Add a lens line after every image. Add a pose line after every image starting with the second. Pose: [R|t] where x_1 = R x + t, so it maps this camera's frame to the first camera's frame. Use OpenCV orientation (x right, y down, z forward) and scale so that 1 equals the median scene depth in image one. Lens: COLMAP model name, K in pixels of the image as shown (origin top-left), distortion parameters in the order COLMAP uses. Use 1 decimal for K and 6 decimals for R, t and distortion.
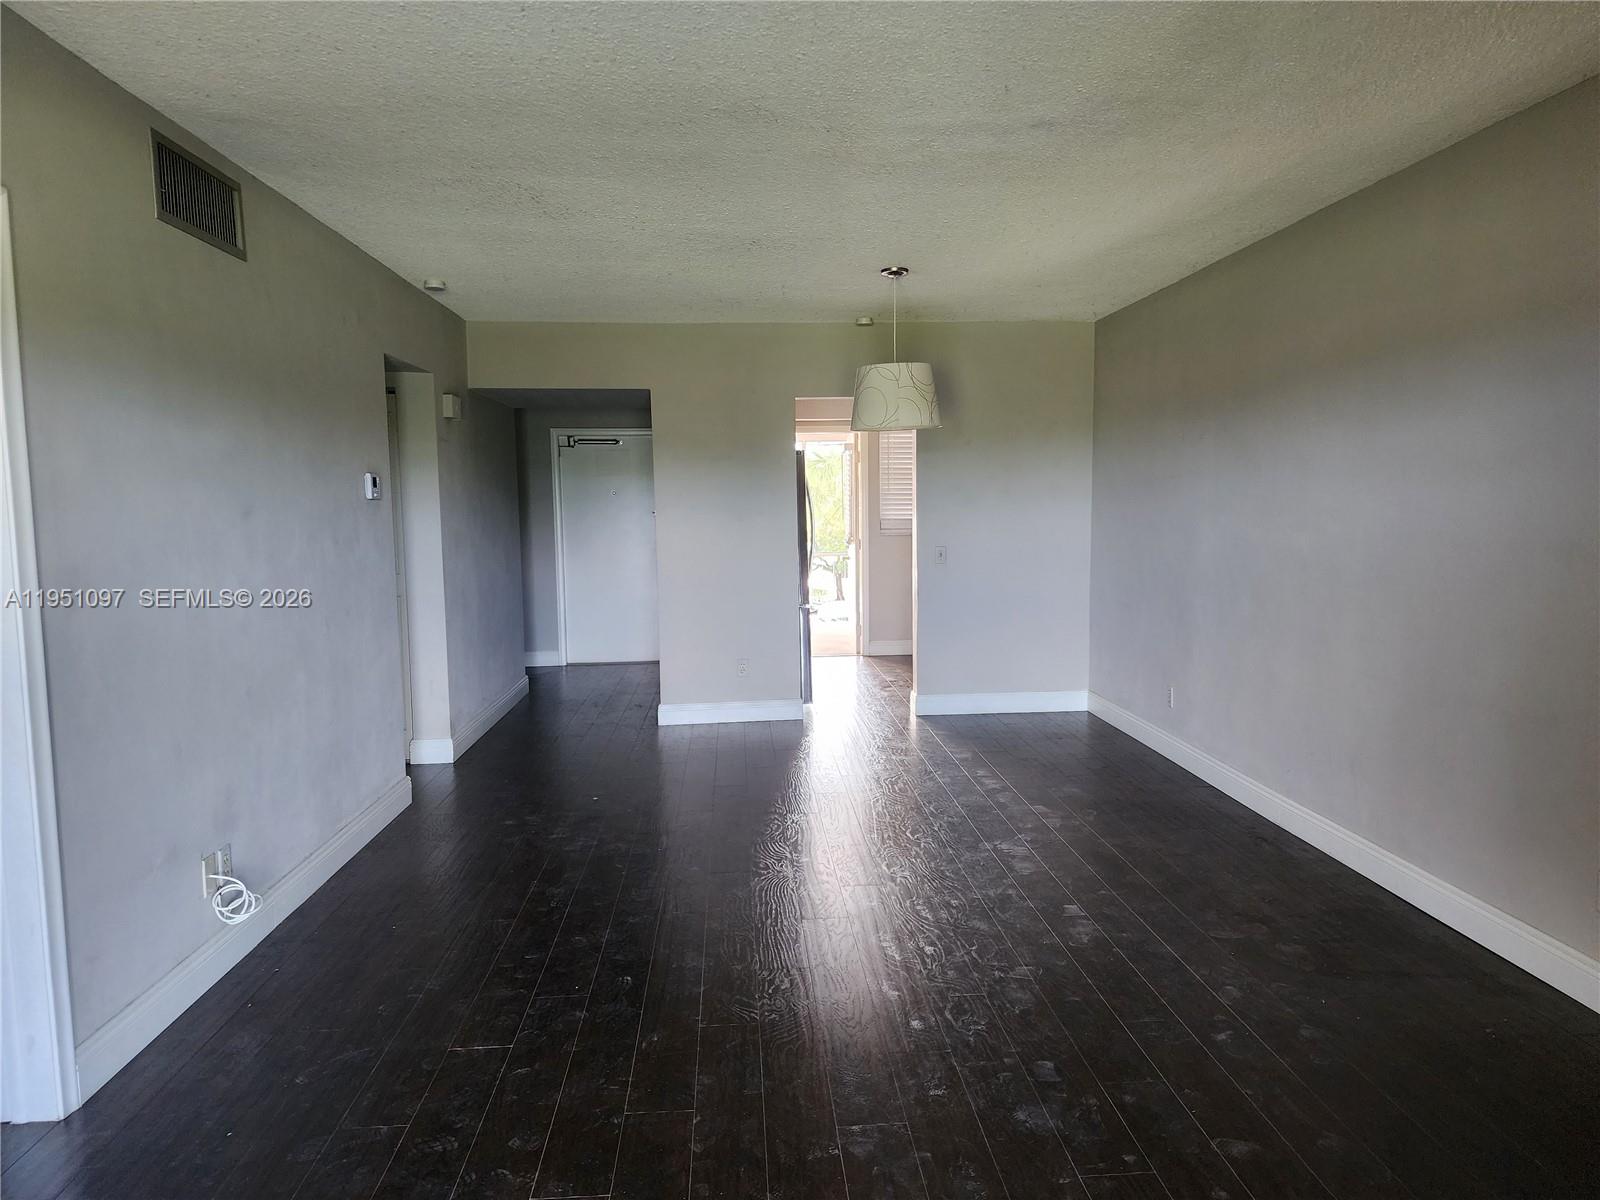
lens RADIAL K [[1059.0, 0, 800.0], [0, 1059.0, 600.0], [0, 0, 1]] dist [0.160983, 0.000014]
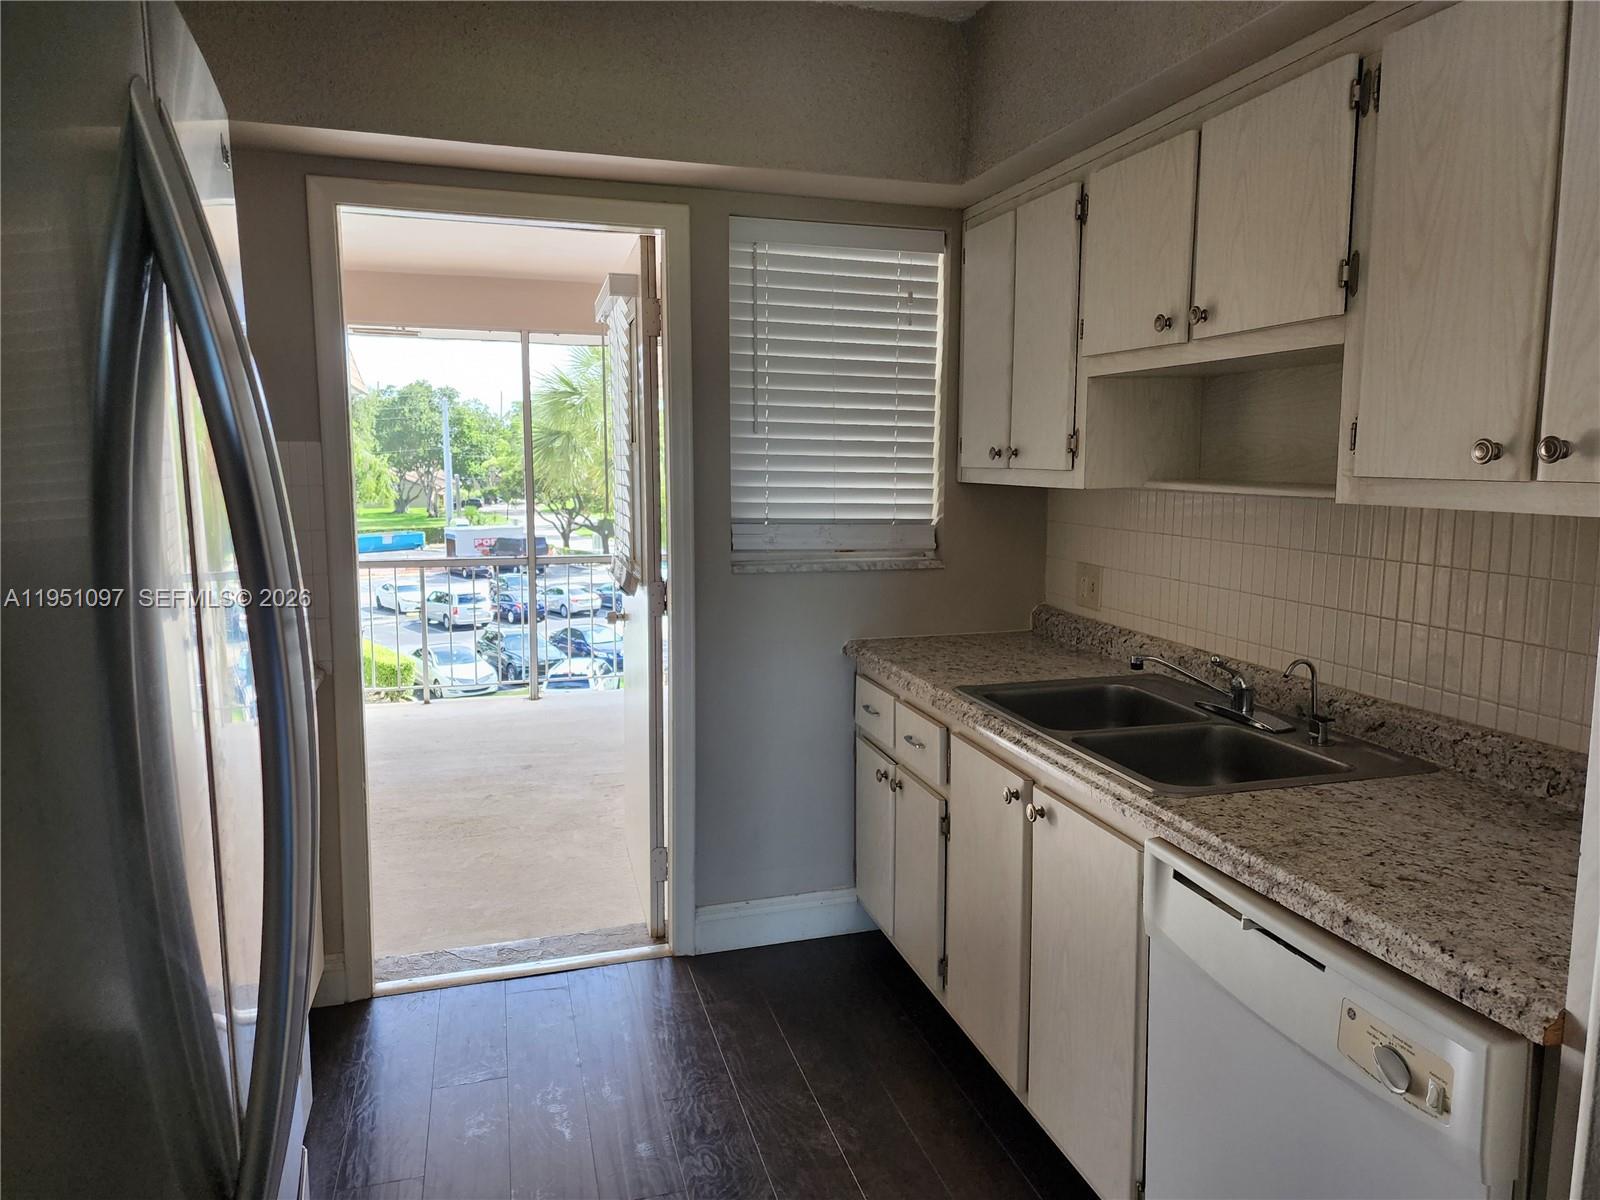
lens RADIAL K [[1059.0, 0, 800.0], [0, 1059.0, 600.0], [0, 0, 1]] dist [0.160983, 0.000014]
pose [[0.976557, -0.007144, 0.215141, 0.027488], [-0.002444, 0.999017, 0.044268, -0.065688], [-0.215245, -0.043756, 0.975579, 0.673930]]
